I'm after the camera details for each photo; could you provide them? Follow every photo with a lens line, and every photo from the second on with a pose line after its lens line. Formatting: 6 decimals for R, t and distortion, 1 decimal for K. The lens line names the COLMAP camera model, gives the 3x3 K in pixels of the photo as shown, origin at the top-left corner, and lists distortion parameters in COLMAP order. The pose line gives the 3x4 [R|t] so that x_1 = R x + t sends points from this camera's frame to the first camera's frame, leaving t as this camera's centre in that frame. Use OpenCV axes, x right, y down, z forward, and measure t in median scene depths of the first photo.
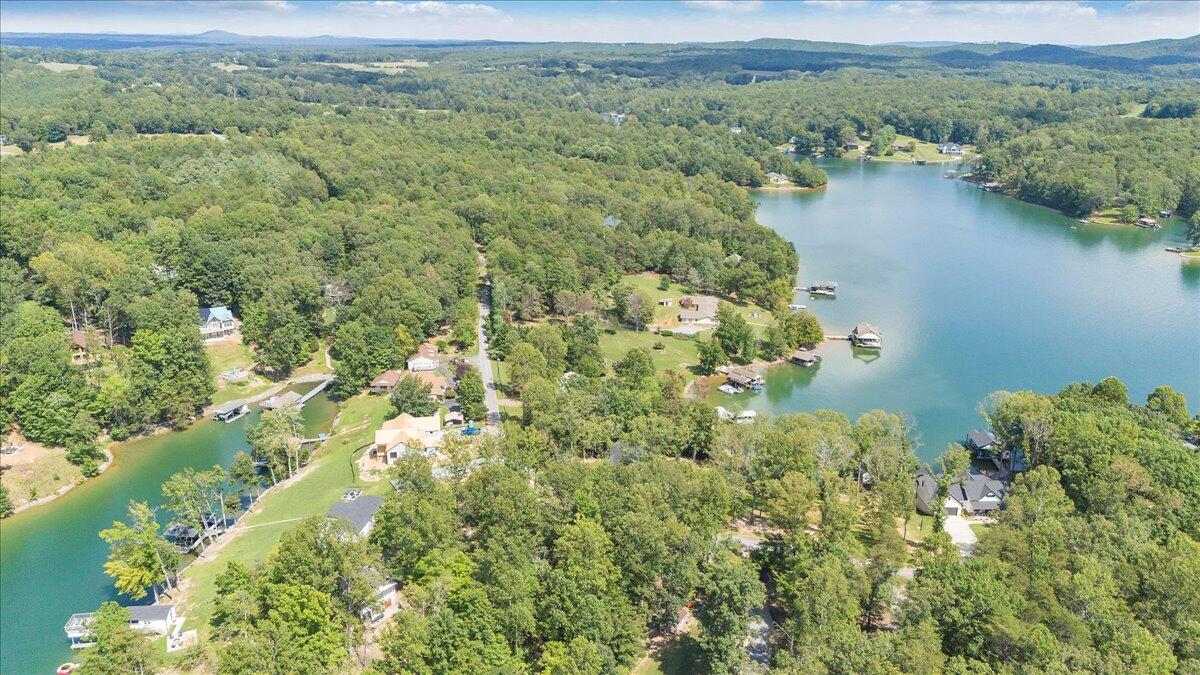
lens RADIAL K [[888.7, 0, 601.2], [0, 888.7, 342.2], [0, 0, 1]] dist [0.058332, -0.053787]
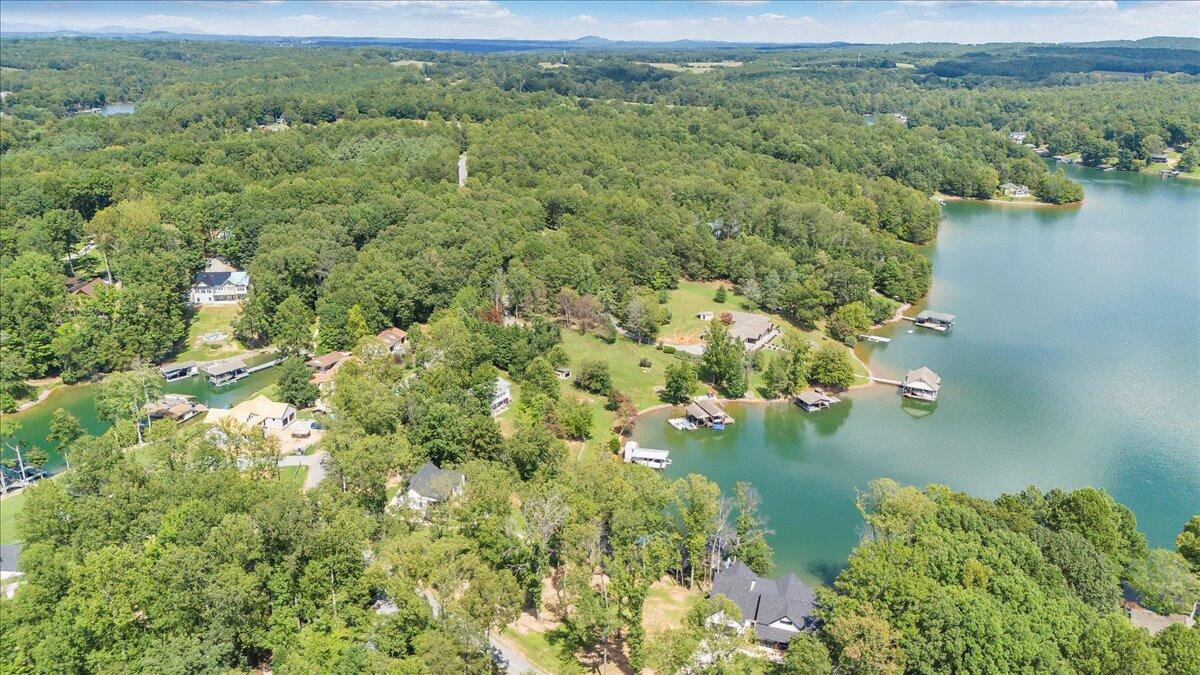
lens RADIAL K [[888.7, 0, 601.1], [0, 888.7, 334.9], [0, 0, 1]] dist [0.058332, -0.053787]
pose [[0.928529, 0.115231, -0.352925, 0.151250], [-0.119222, 0.992812, 0.010490, -0.012339], [0.351597, 0.032336, 0.935593, 0.082799]]
